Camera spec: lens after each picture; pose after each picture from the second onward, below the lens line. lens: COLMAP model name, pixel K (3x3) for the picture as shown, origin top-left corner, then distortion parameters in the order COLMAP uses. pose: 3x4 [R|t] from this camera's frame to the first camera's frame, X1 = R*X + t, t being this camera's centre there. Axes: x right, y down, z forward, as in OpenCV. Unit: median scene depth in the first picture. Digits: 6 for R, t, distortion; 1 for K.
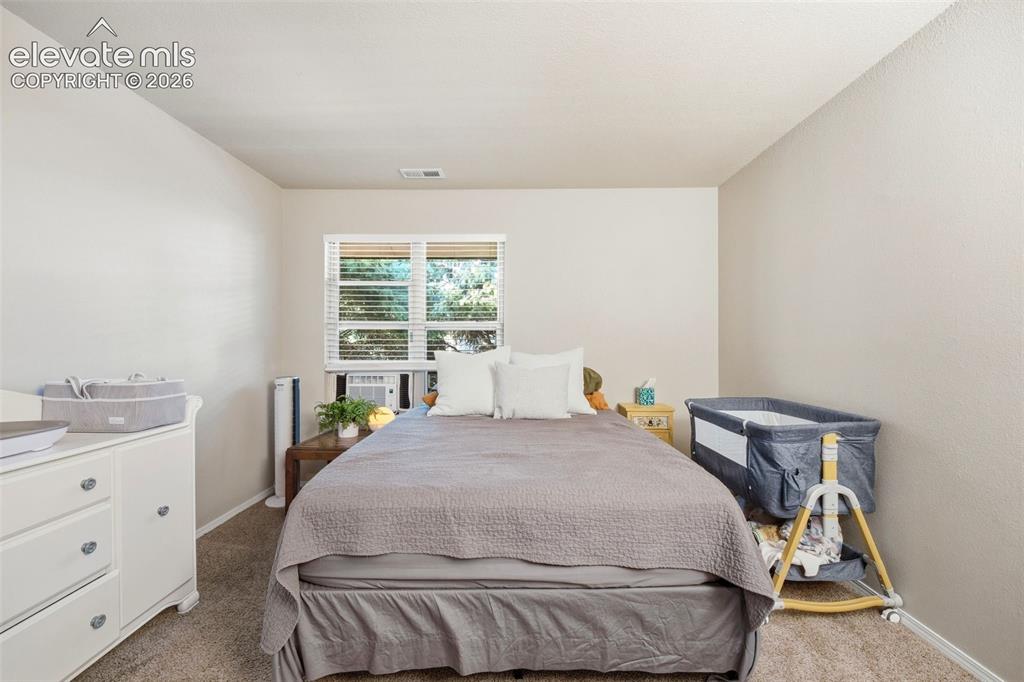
lens RADIAL K [[443.7, 0, 514.0], [0, 443.7, 342.1], [0, 0, 1]] dist [-0.018487, -0.002893]
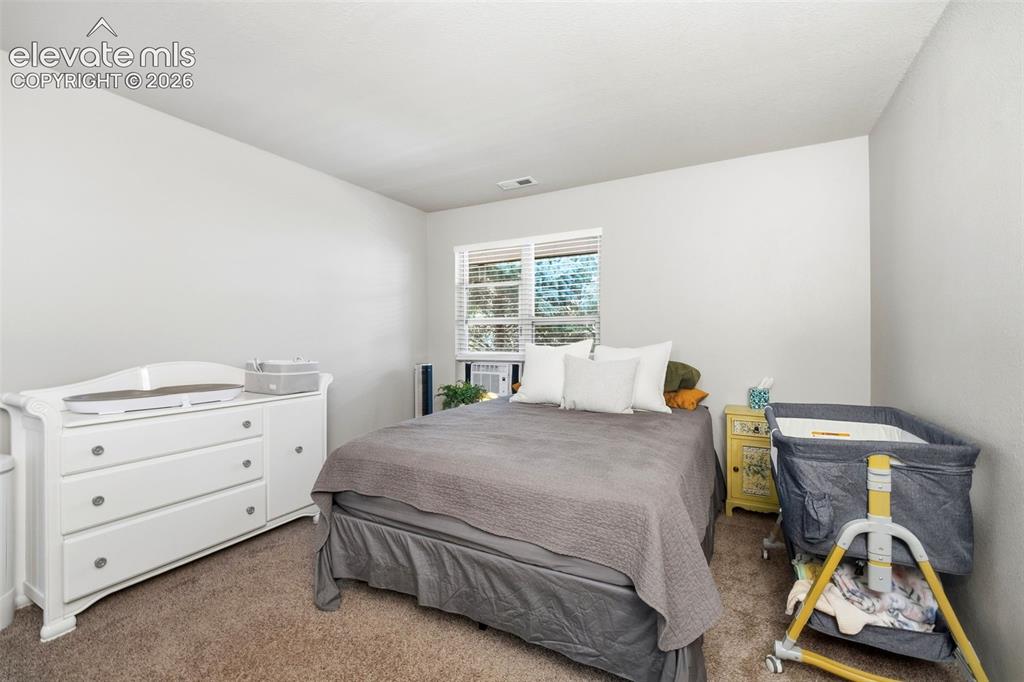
lens RADIAL K [[443.7, 0, 495.4], [0, 443.7, 335.7], [0, 0, 1]] dist [-0.018487, -0.002893]
pose [[0.871358, -0.002663, -0.490640, 0.512365], [0.002713, 0.999996, -0.000611, 0.000615], [0.490640, -0.000799, 0.871362, 0.015383]]
